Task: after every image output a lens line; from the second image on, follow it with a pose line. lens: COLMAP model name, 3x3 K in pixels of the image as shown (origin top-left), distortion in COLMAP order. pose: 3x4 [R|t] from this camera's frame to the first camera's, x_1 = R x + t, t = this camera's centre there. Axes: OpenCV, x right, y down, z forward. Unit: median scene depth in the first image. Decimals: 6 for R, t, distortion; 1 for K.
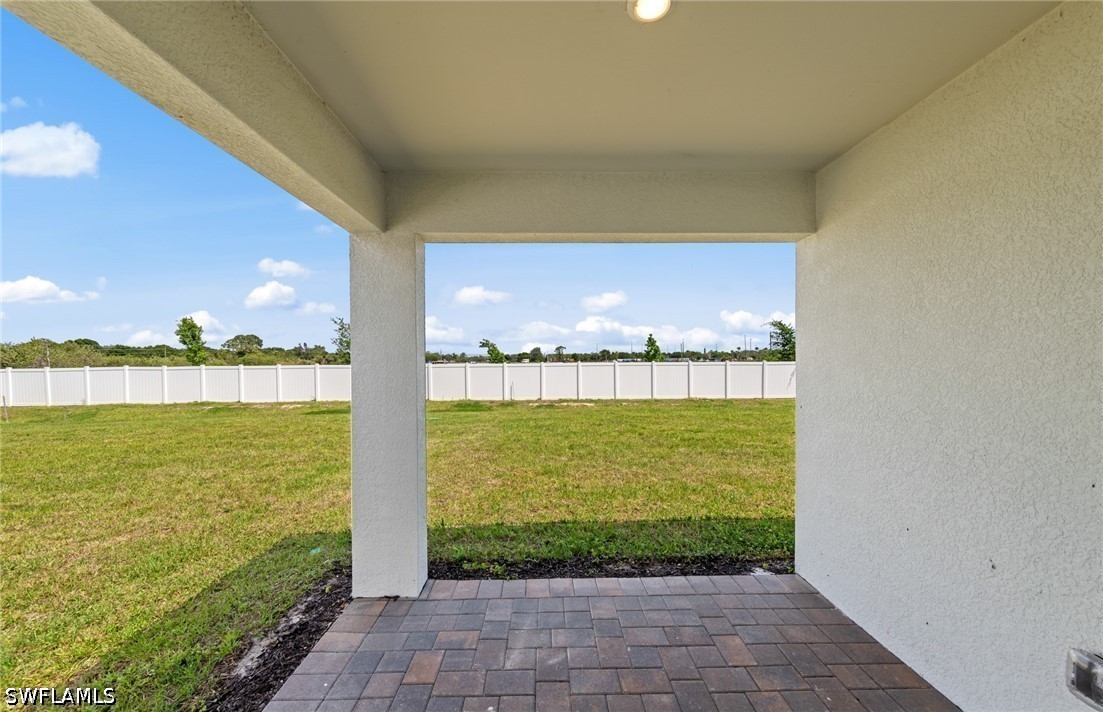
lens RADIAL K [[425.5, 0, 548.3], [0, 425.5, 361.5], [0, 0, 1]] dist [0.003690, 0.000123]
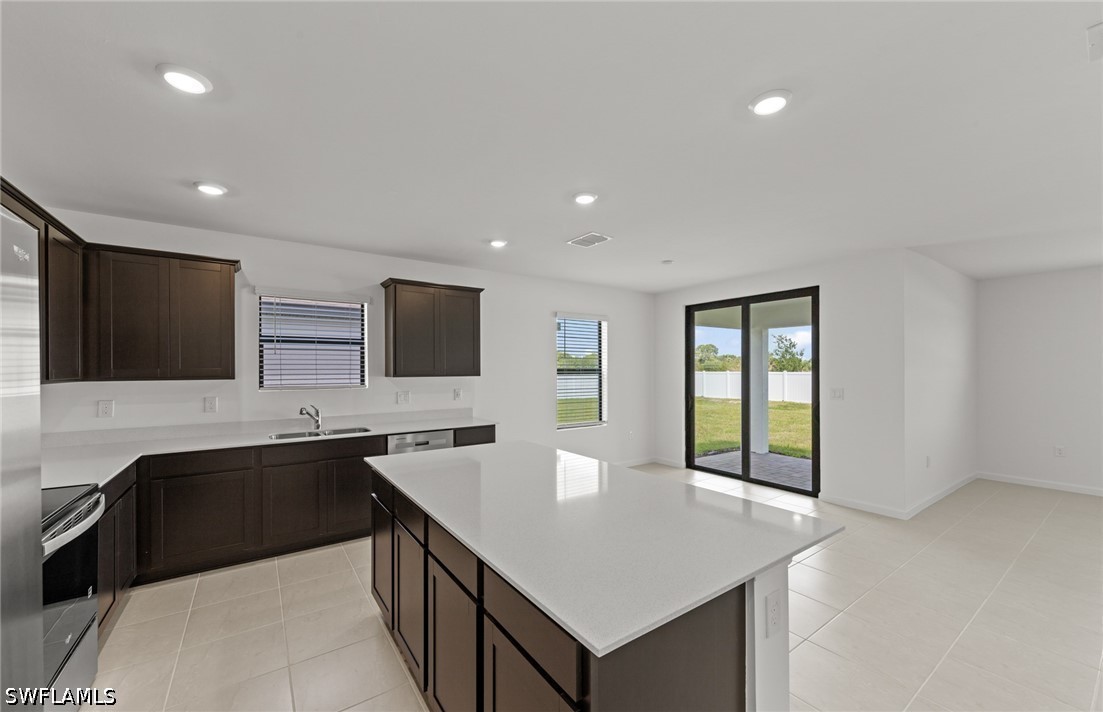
lens RADIAL K [[425.5, 0, 548.4], [0, 425.5, 364.8], [0, 0, 1]] dist [0.003690, 0.000123]
pose [[0.565036, 0.002047, -0.825064, 0.002488], [-0.007583, 0.999968, -0.002711, -0.000052], [0.825031, 0.007788, 0.565033, -0.003613]]
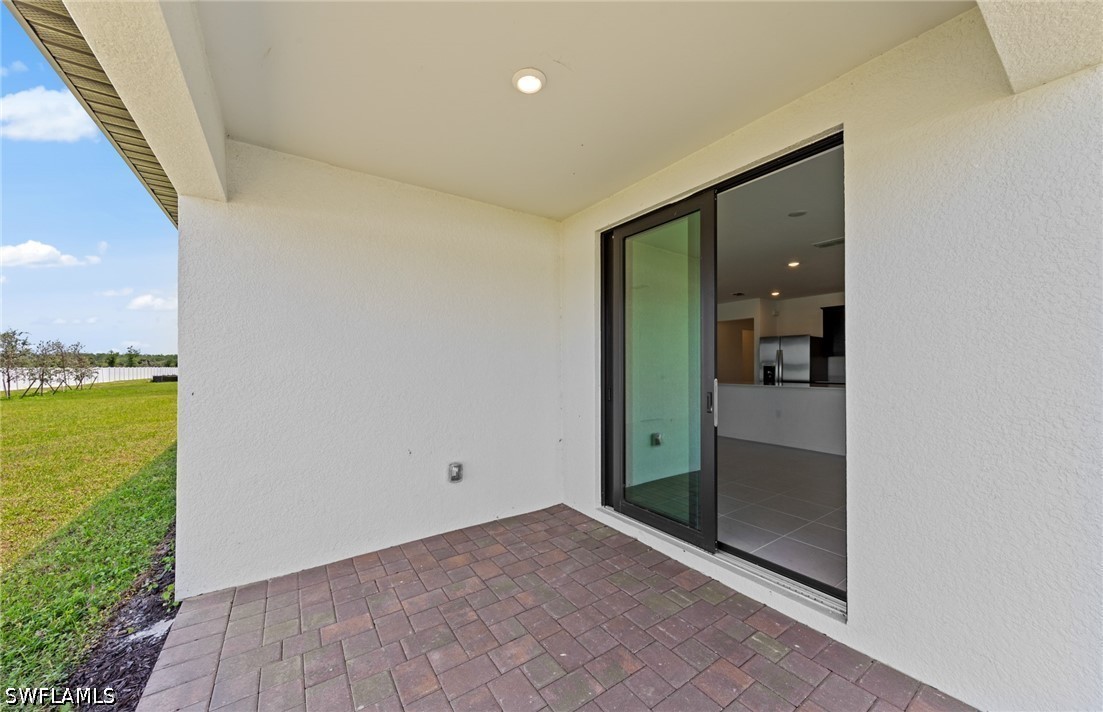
lens RADIAL K [[390.2, 0, 551.1], [0, 390.2, 360.1], [0, 0, 1]] dist [0.000084, 0.000017]
pose [[-0.563230, 0.019712, 0.826065, -0.664038], [0.008973, 0.999802, -0.017740, 0.089912], [-0.826252, -0.002580, -0.563295, 1.274372]]
